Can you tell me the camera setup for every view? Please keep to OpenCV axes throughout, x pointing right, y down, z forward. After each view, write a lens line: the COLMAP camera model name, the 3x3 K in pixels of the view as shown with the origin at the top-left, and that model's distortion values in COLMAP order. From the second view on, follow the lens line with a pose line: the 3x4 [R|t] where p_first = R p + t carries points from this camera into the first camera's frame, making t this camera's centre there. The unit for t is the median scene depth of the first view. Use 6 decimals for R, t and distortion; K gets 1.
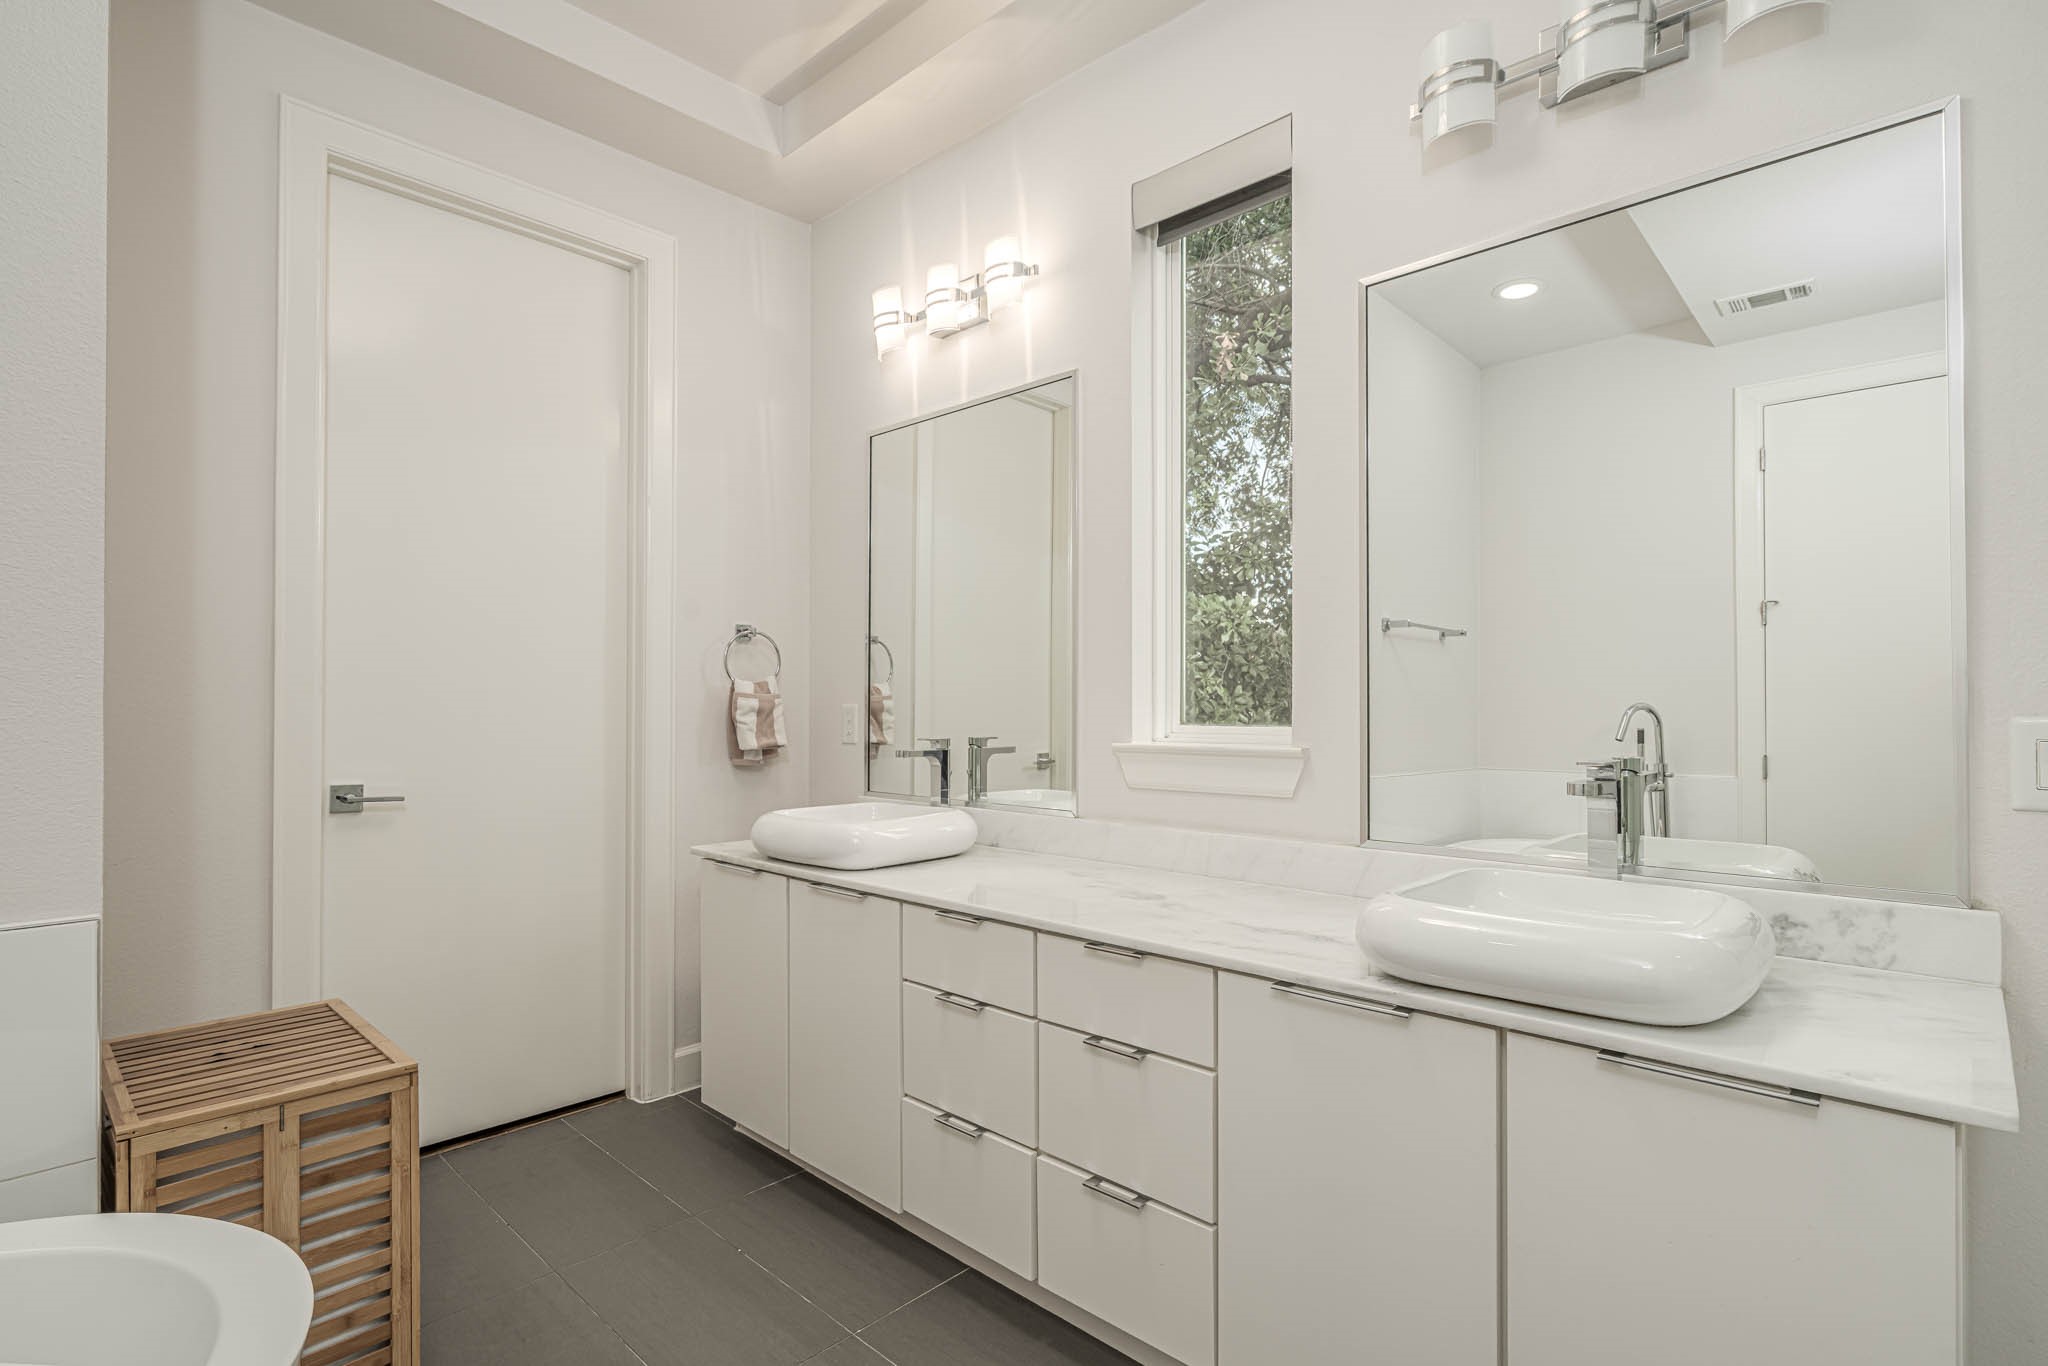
lens RADIAL K [[931.4, 0, 1016.2], [0, 931.4, 684.0], [0, 0, 1]] dist [-0.008894, 0.001808]
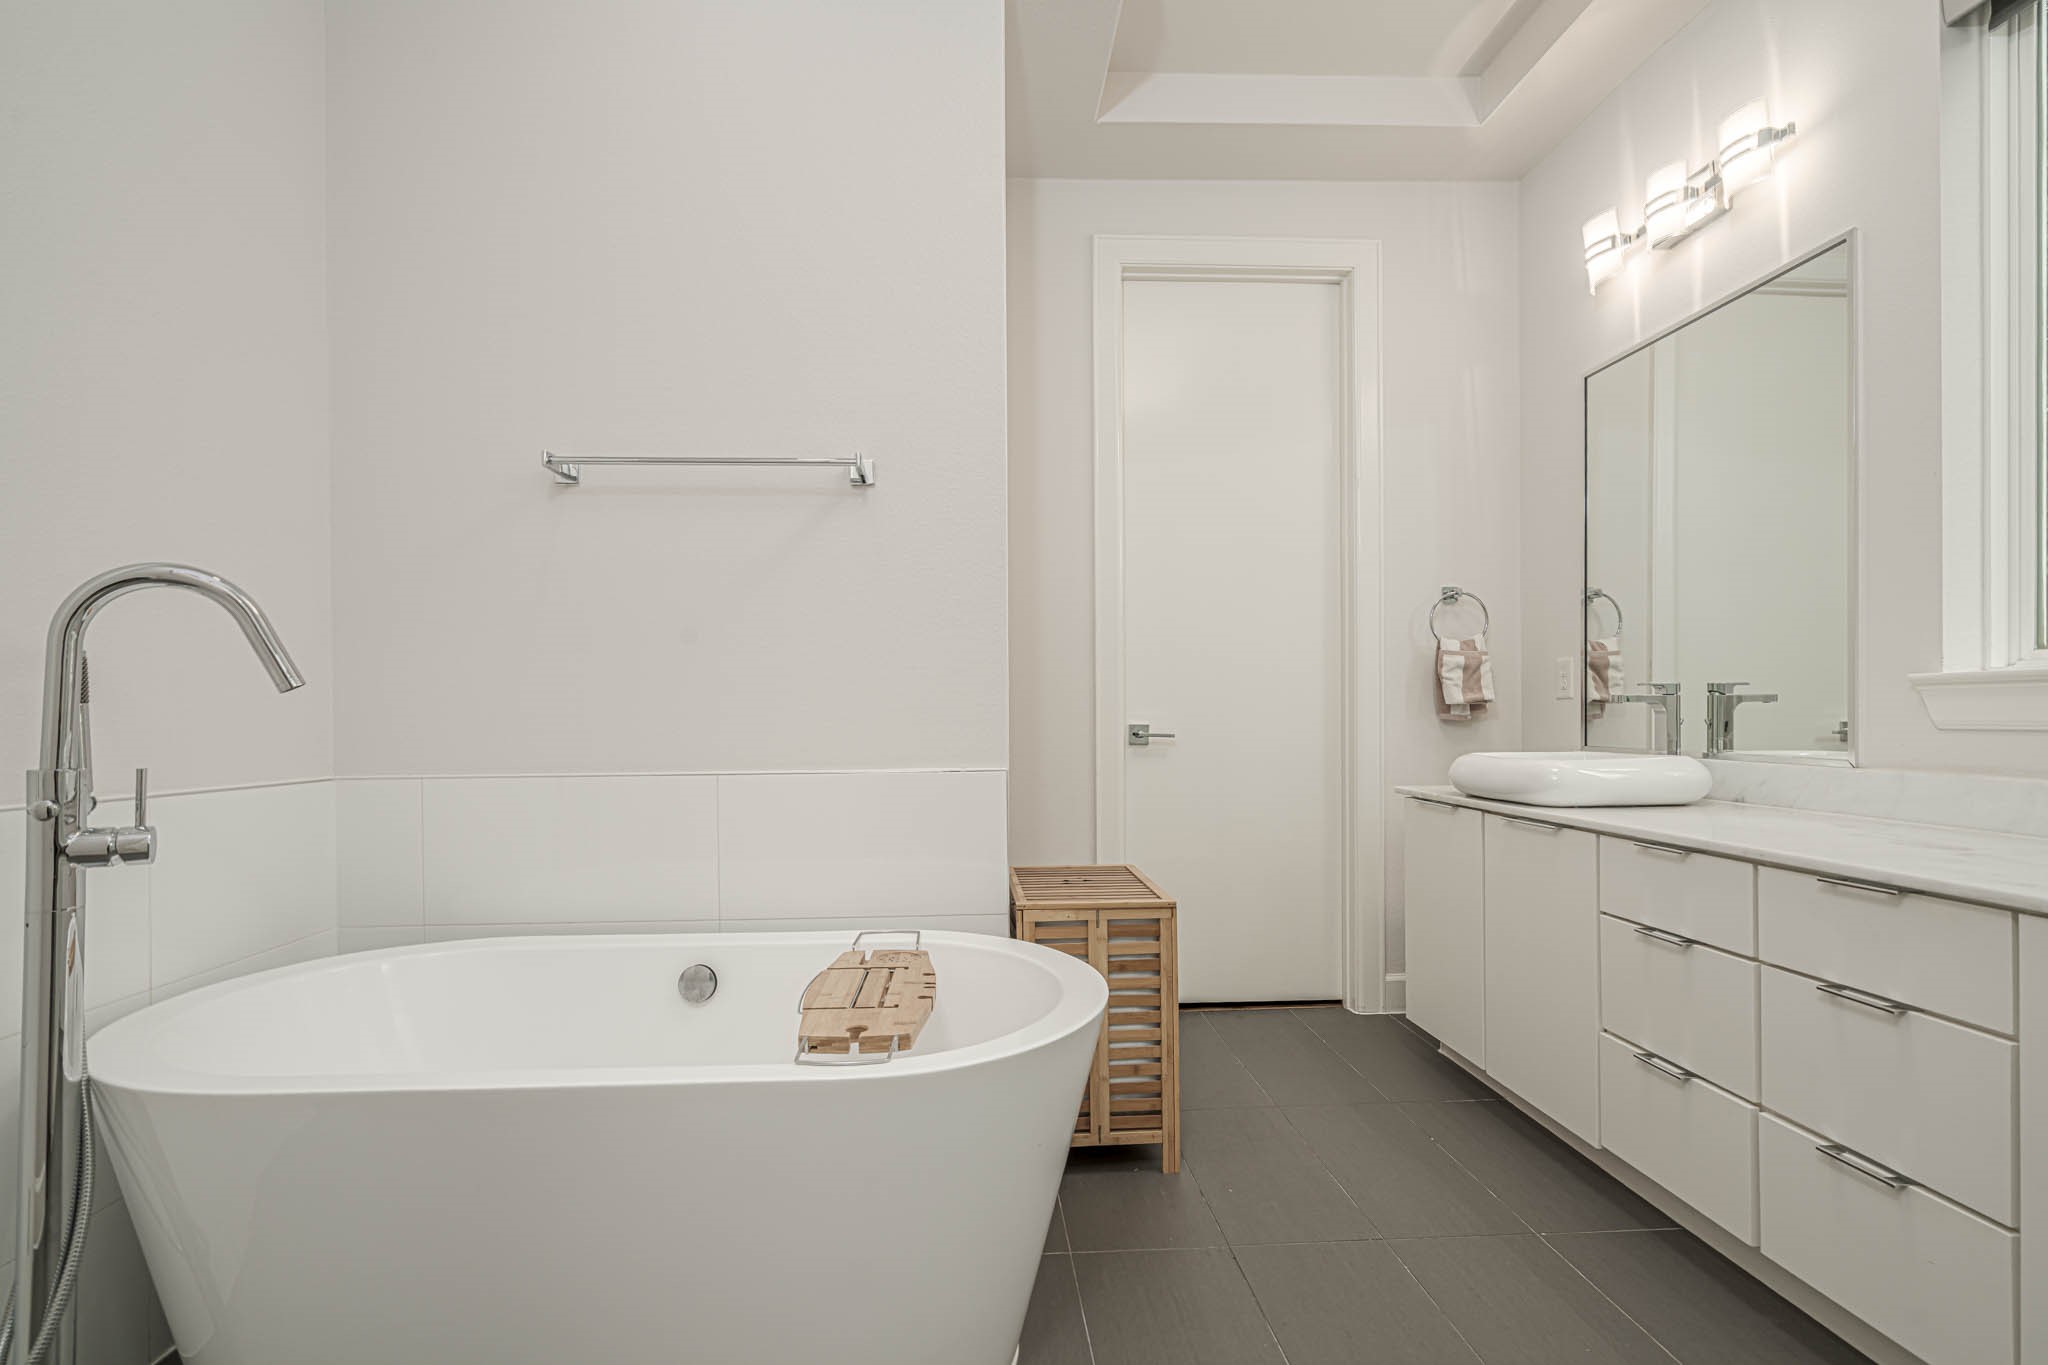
lens RADIAL K [[931.4, 0, 1033.7], [0, 931.4, 692.1], [0, 0, 1]] dist [-0.008894, 0.001808]
pose [[0.729690, -0.018333, -0.683532, 0.092948], [0.013089, 0.999832, -0.012844, 0.075447], [0.683652, 0.000426, 0.729808, -0.093137]]
